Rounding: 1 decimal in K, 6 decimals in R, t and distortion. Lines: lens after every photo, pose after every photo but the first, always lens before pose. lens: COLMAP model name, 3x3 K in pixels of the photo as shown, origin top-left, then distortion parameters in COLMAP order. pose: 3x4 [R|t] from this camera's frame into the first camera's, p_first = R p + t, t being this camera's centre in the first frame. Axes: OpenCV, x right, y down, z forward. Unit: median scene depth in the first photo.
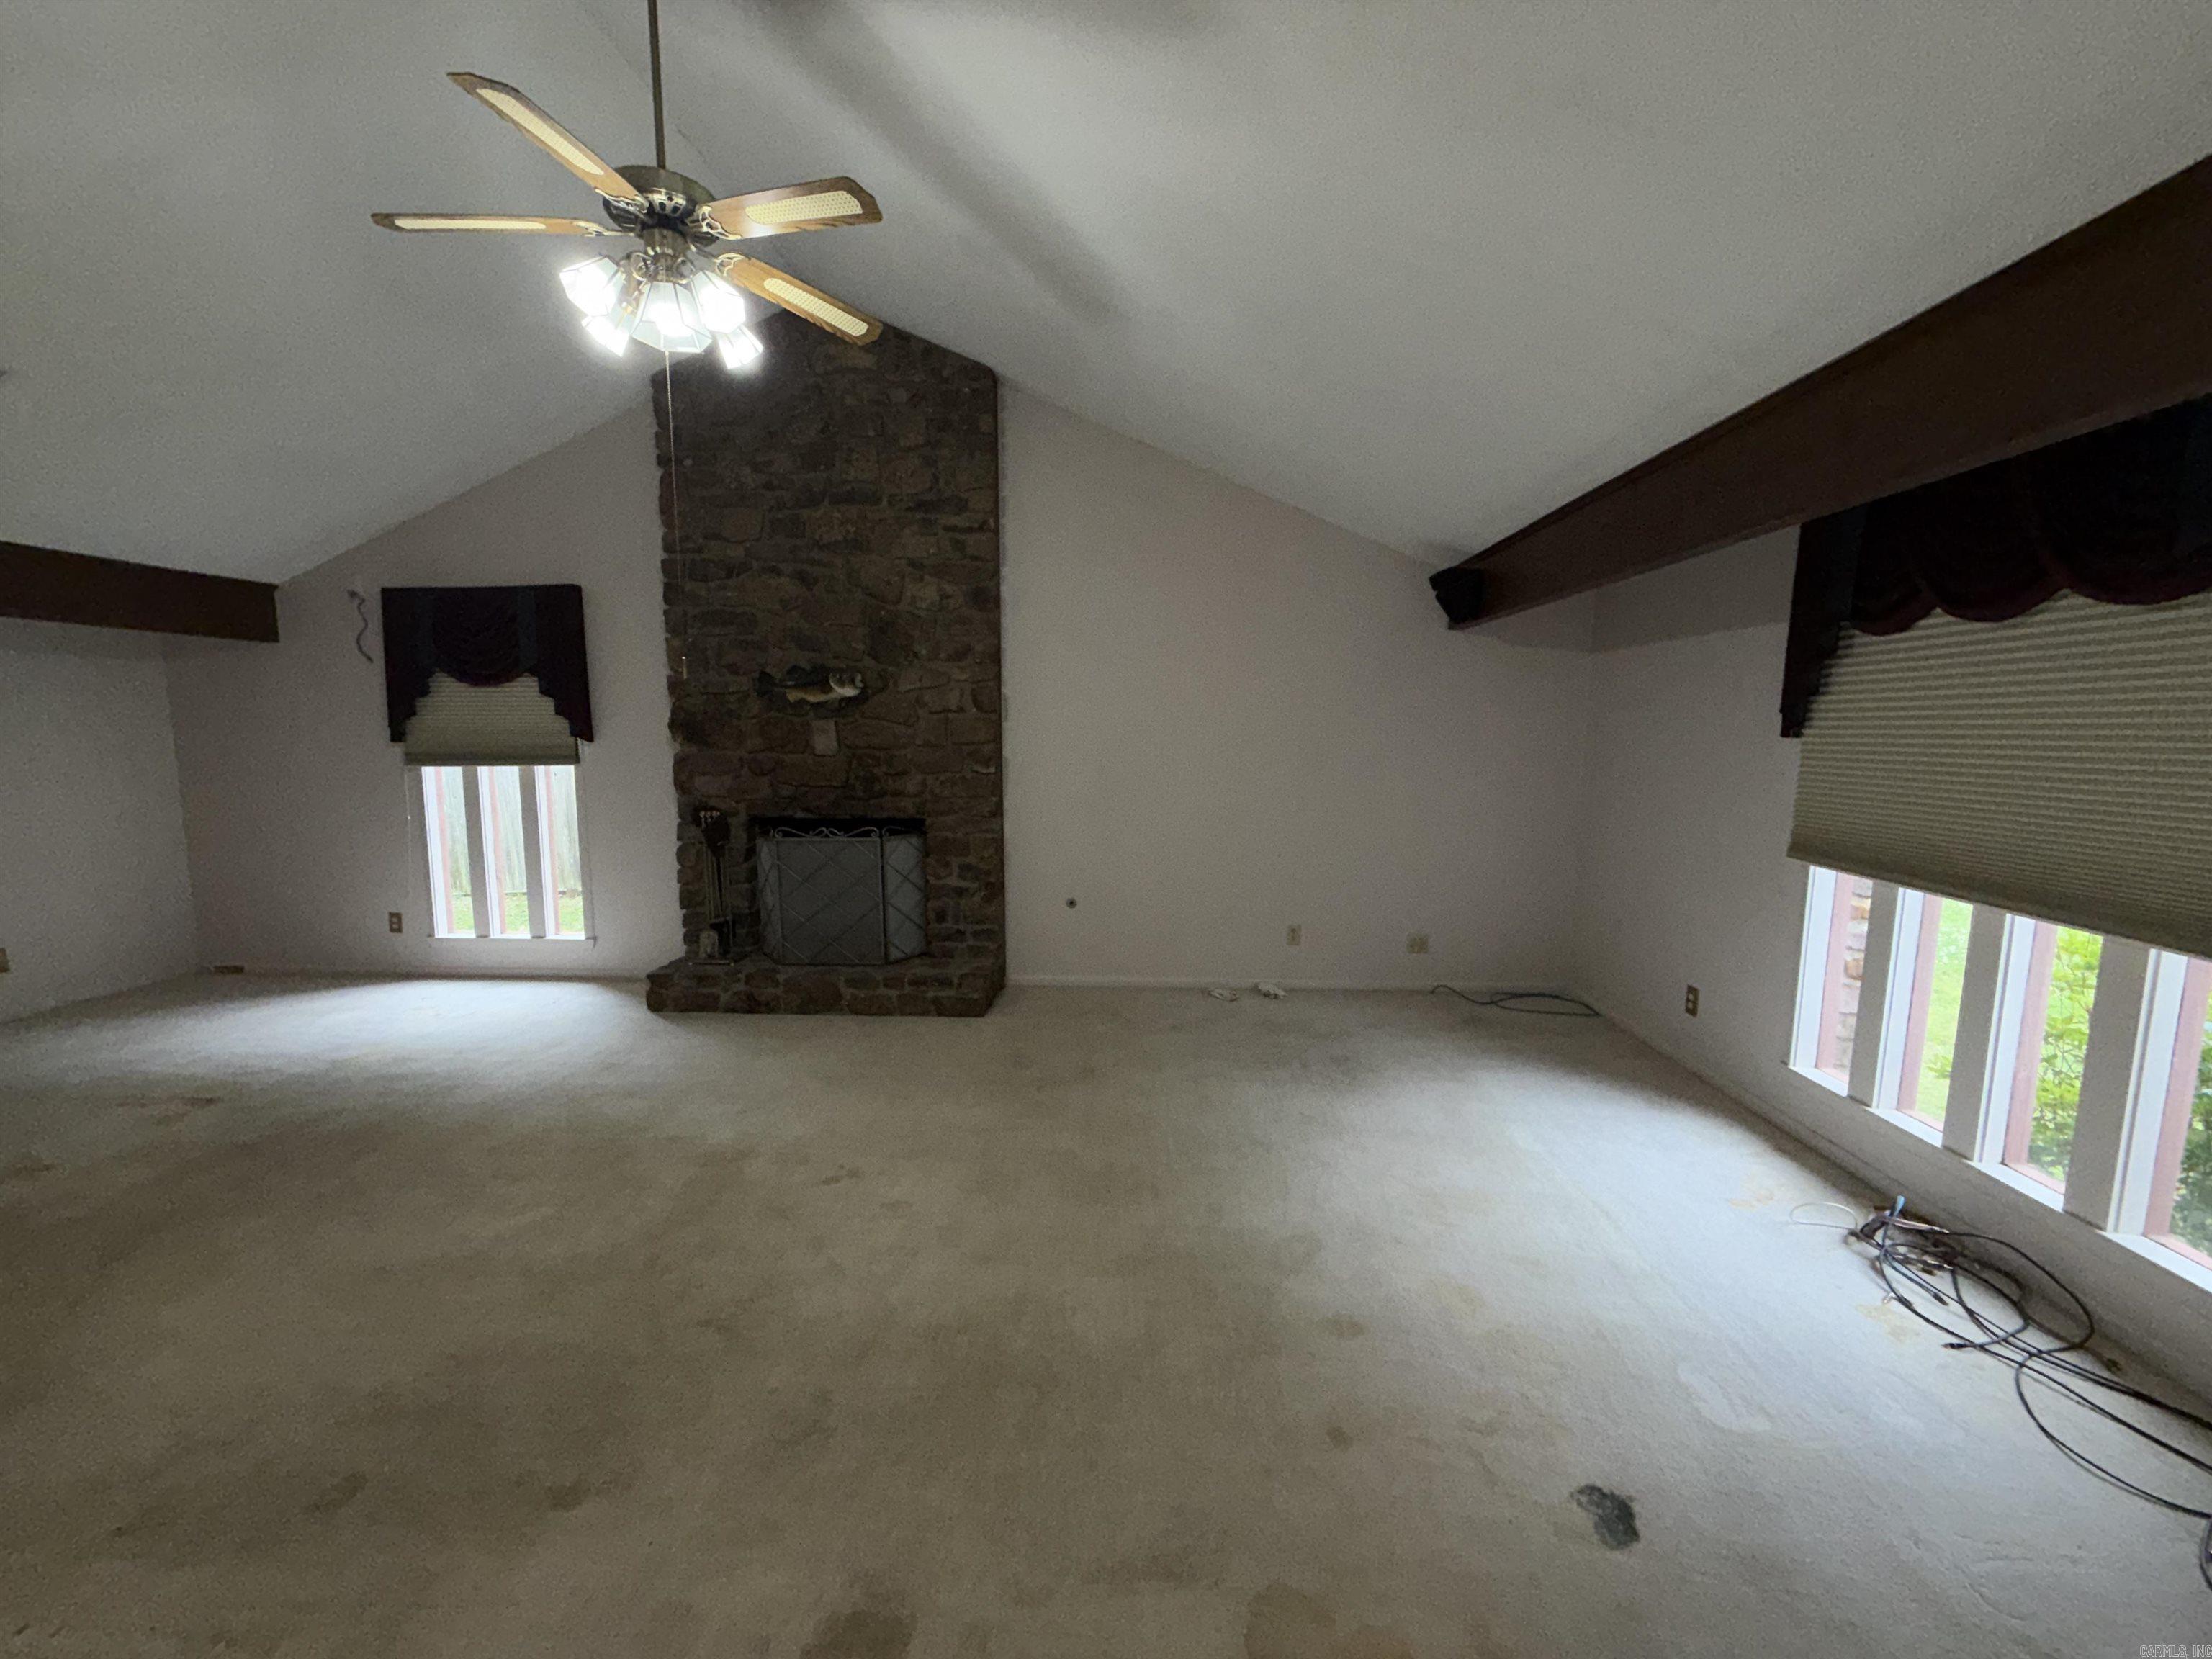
lens RADIAL K [[889.0, 0, 1101.6], [0, 889.0, 832.6], [0, 0, 1]] dist [0.000084, 0.000067]
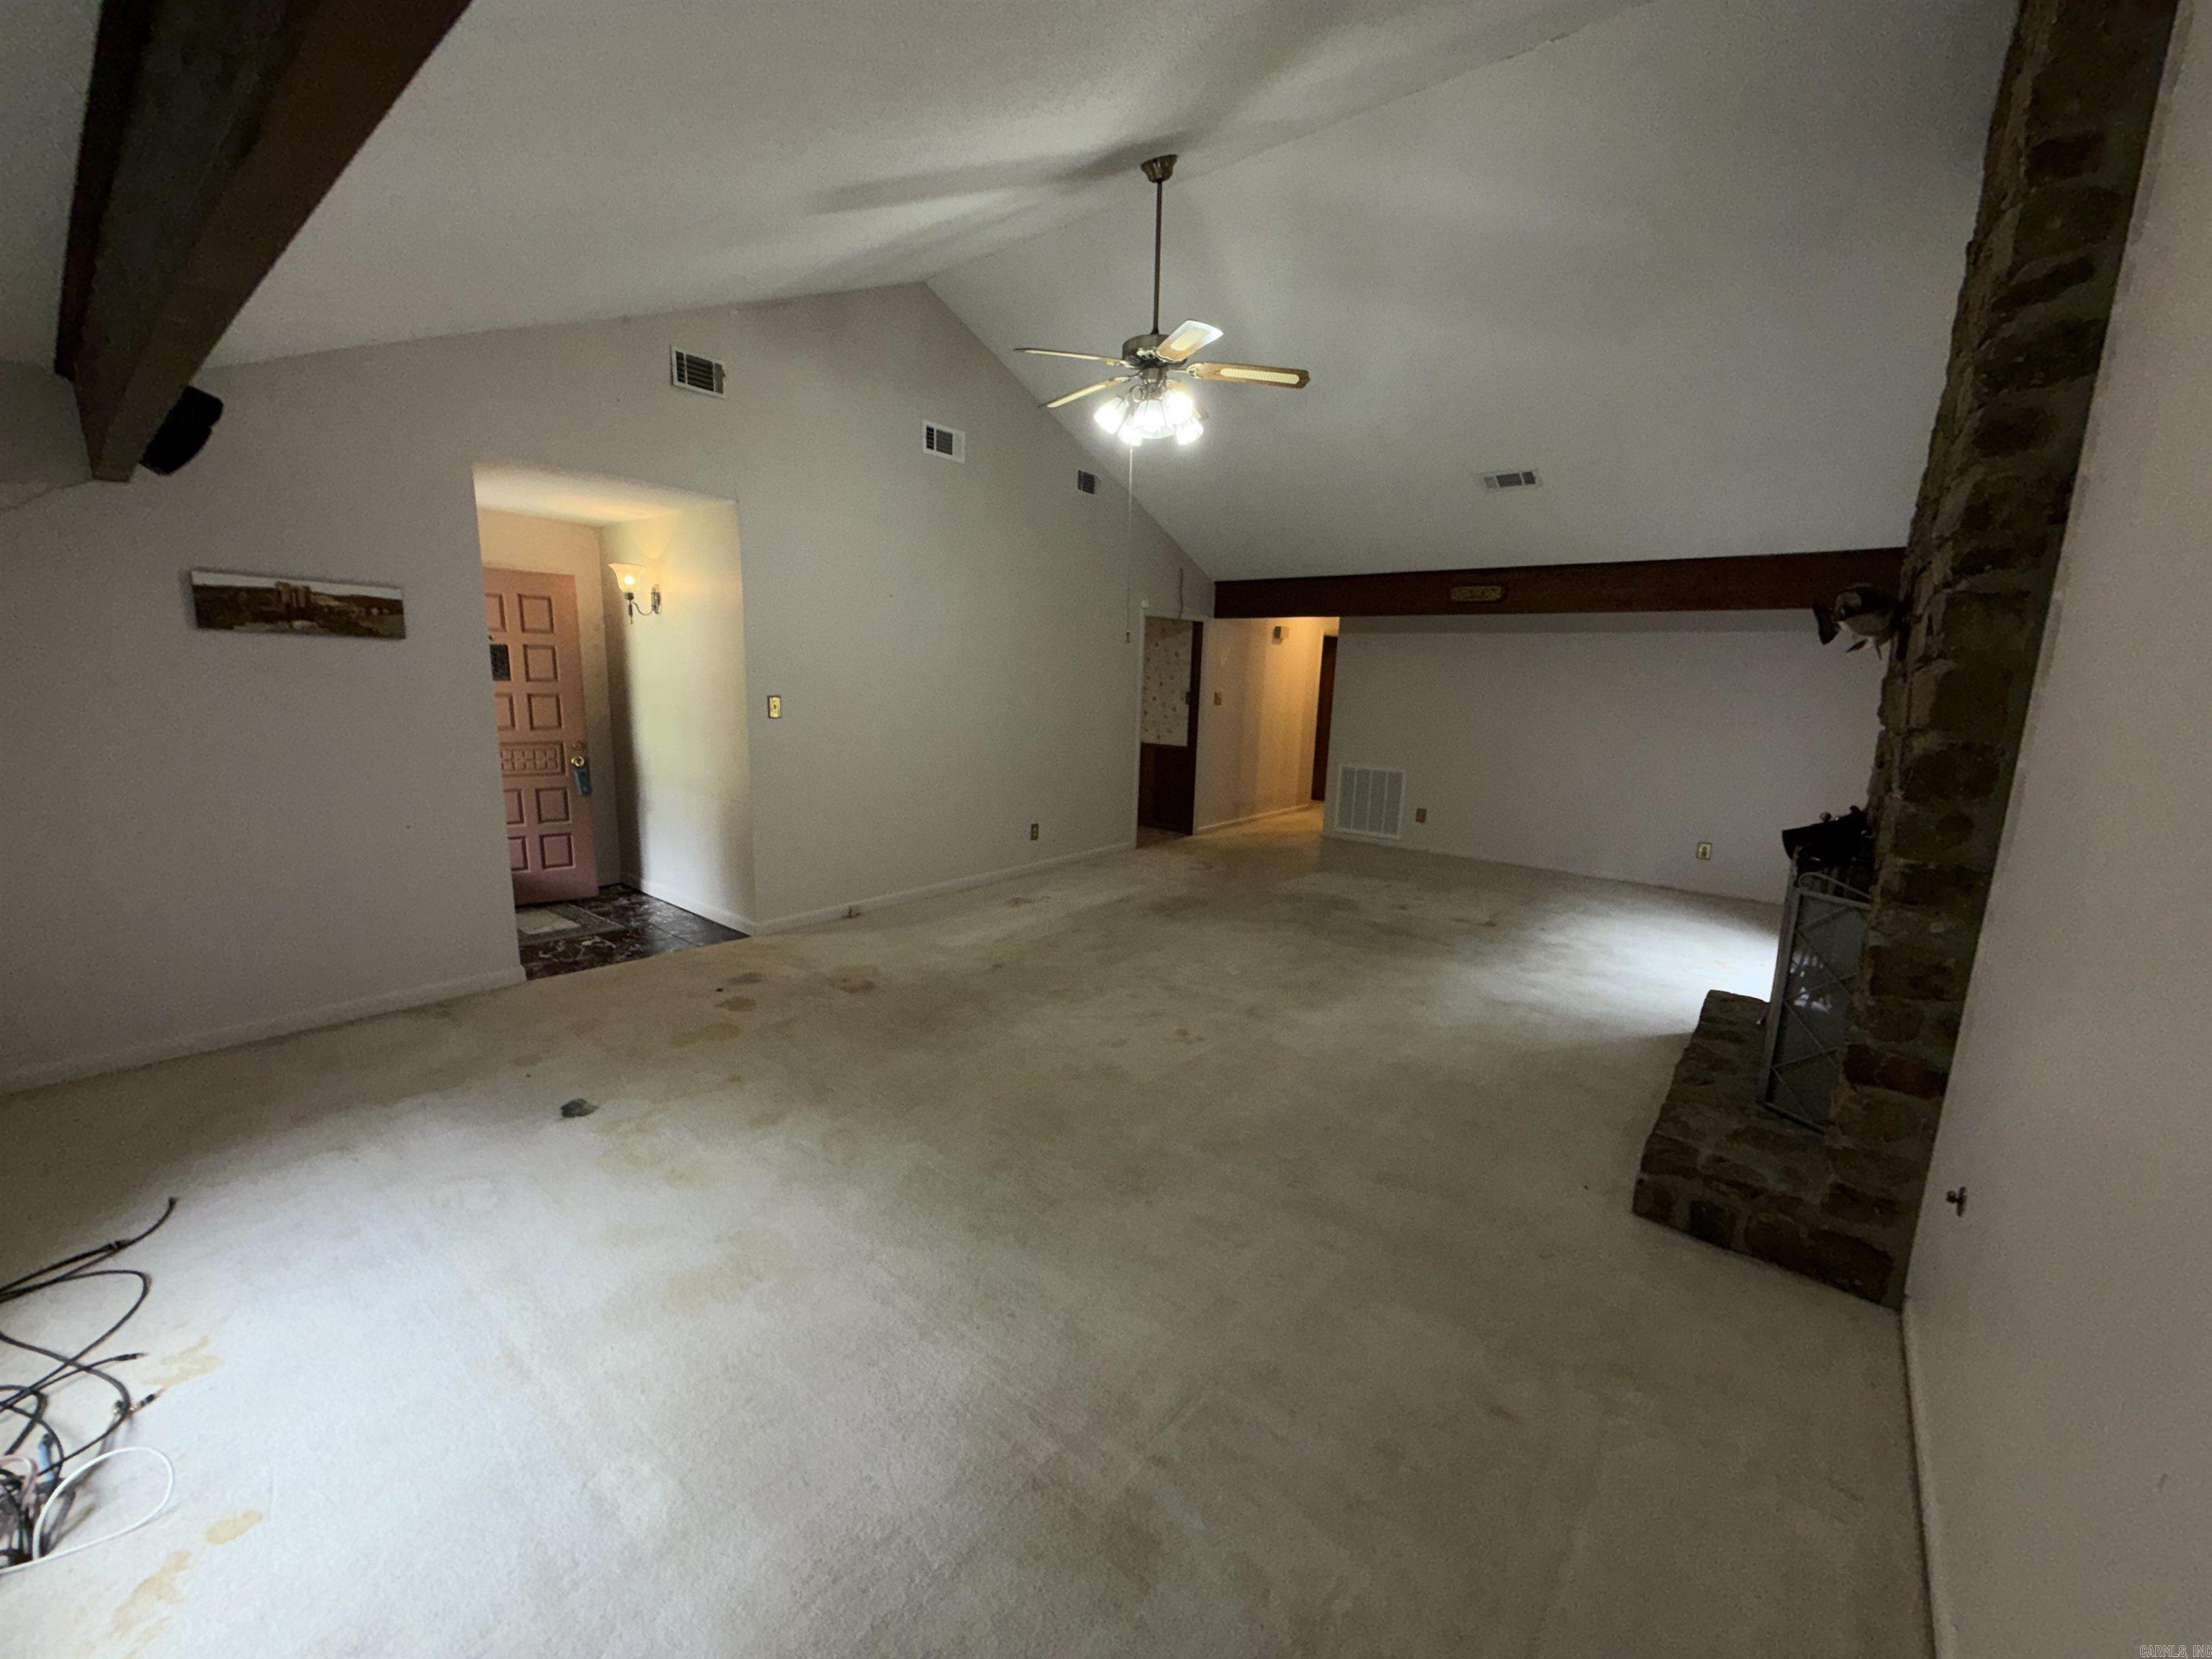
lens RADIAL K [[874.9, 0, 1111.7], [0, 874.9, 835.7], [0, 0, 1]] dist [-0.001777, 0.000299]
pose [[-0.578553, 0.134932, -0.804406, 0.453283], [-0.124264, 0.960127, 0.250427, -0.114900], [0.806123, 0.244844, -0.538718, 0.940785]]
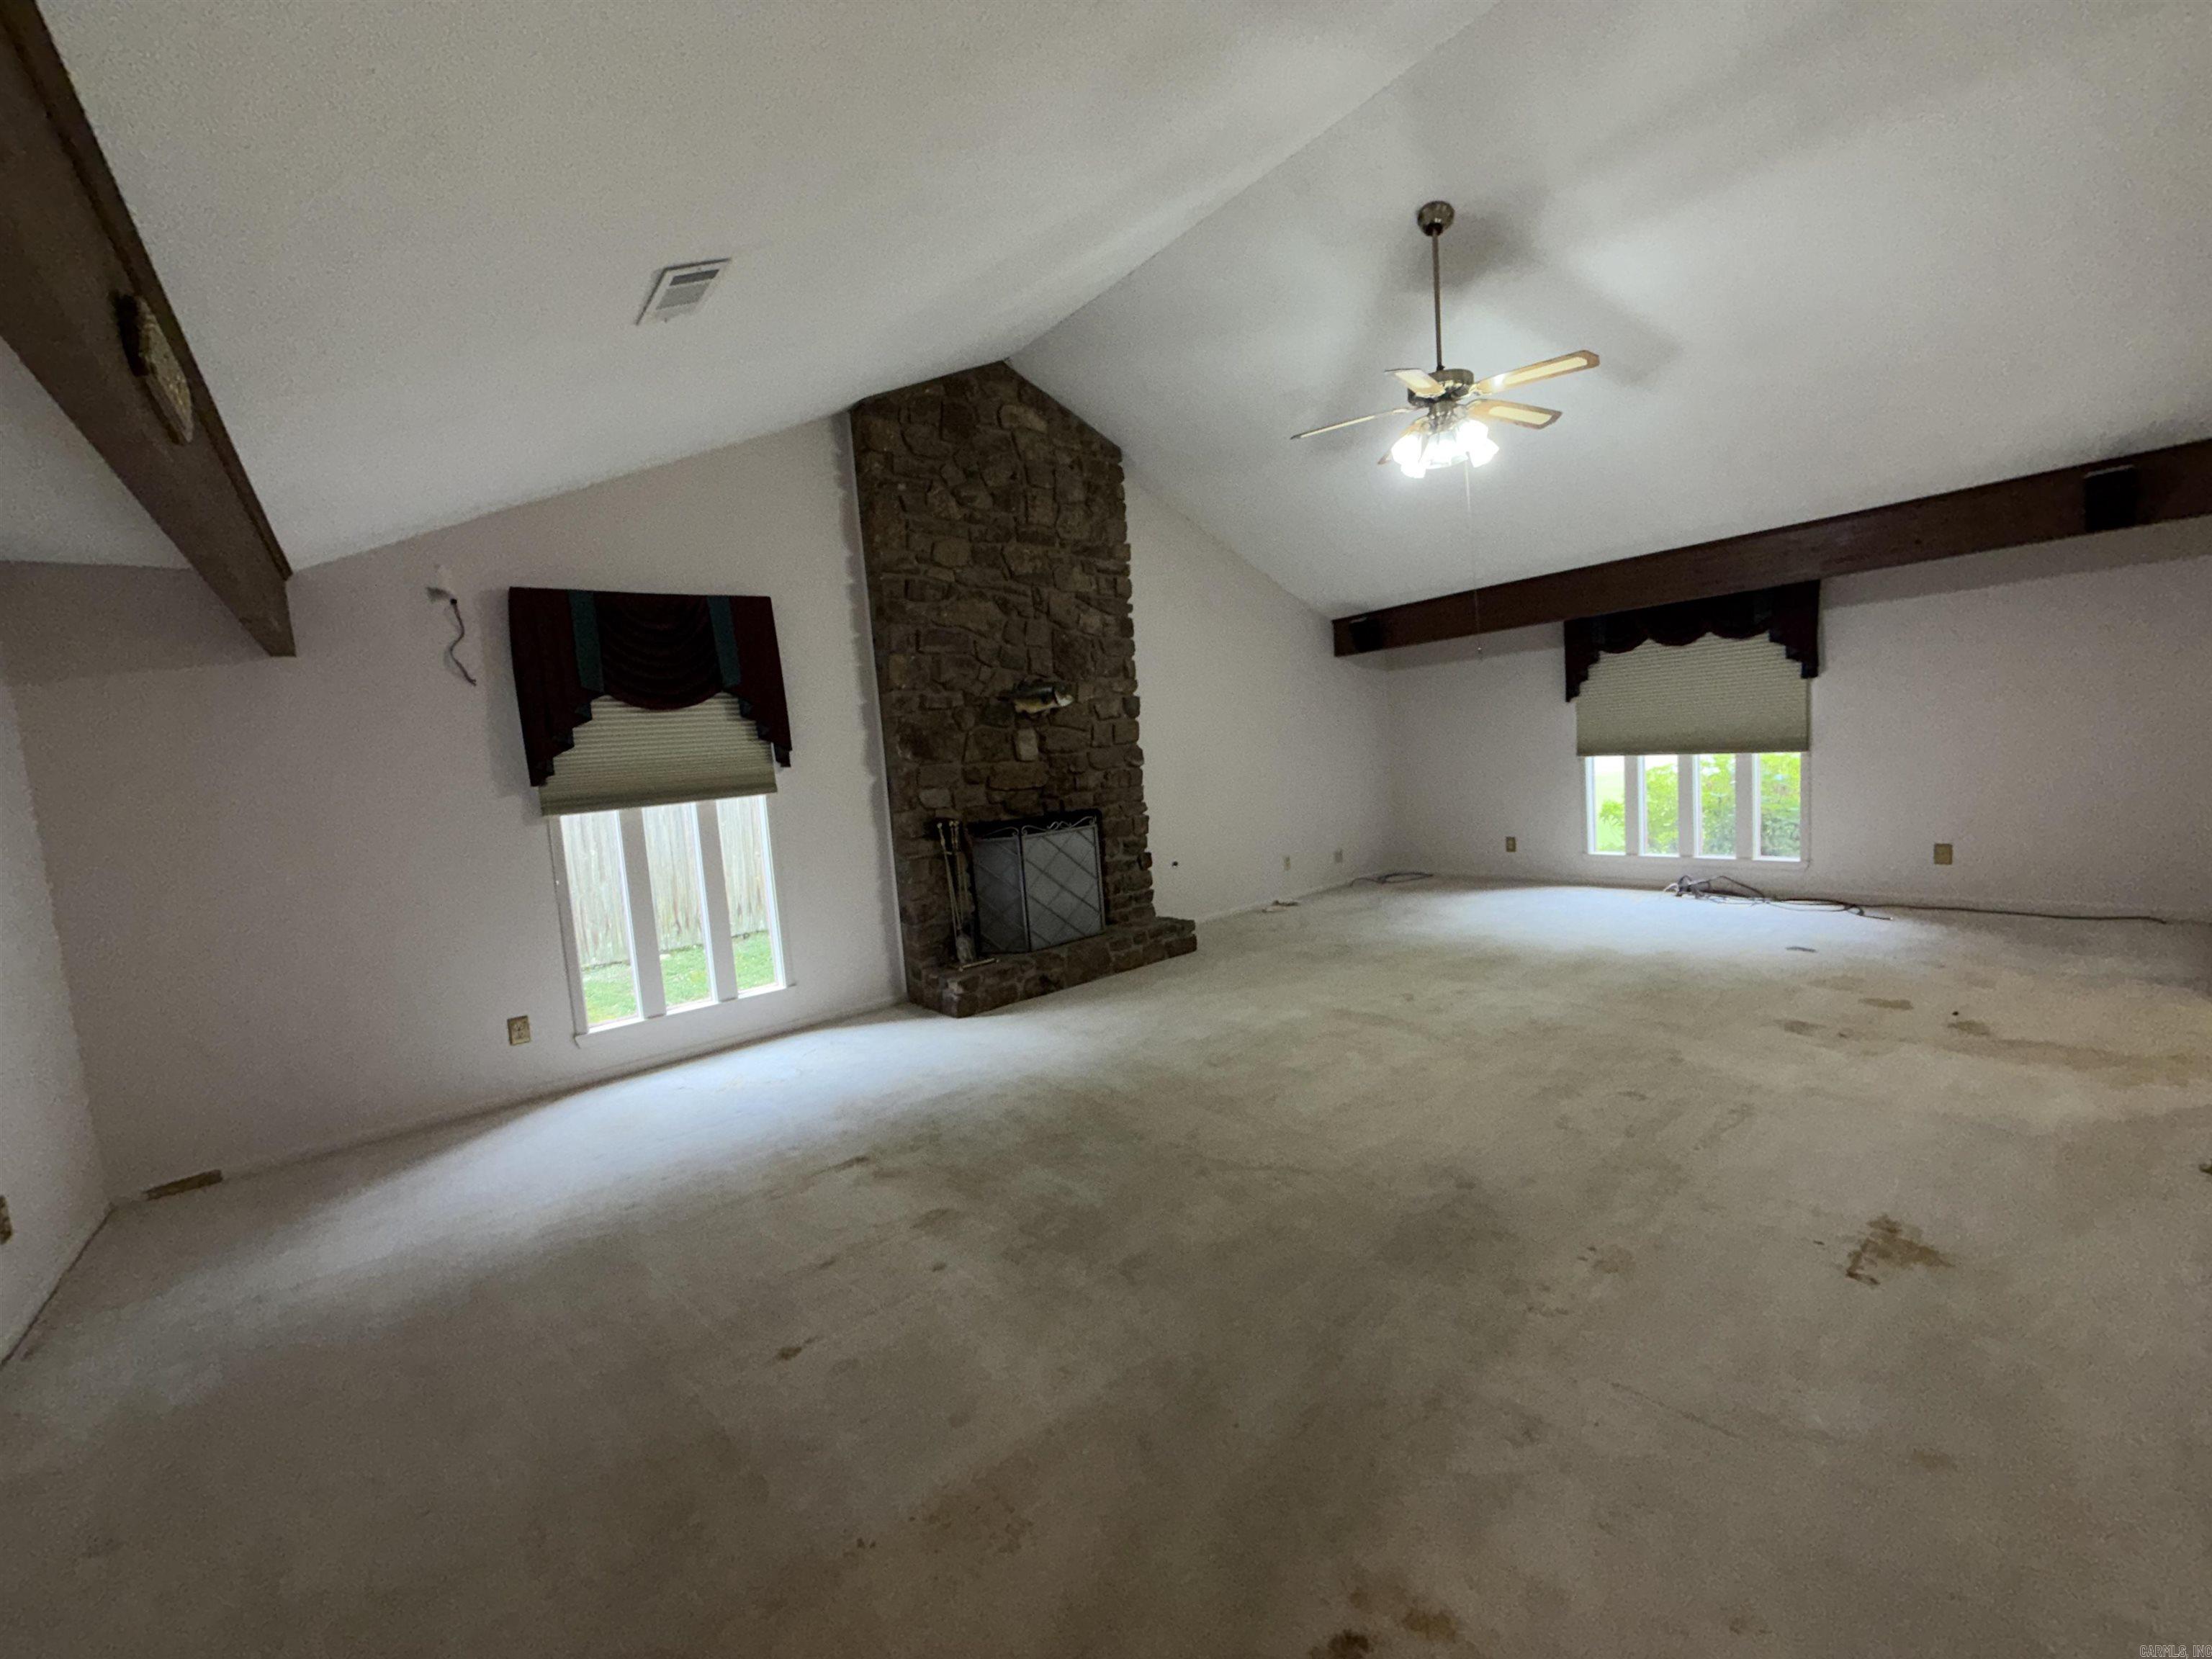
lens RADIAL K [[889.0, 0, 1101.6], [0, 889.0, 832.6], [0, 0, 1]] dist [0.000084, 0.000067]
pose [[0.734219, -0.119349, 0.668340, -1.024502], [0.158313, 0.987386, 0.002404, 0.014737], [-0.660197, 0.104042, 0.743852, 0.116228]]
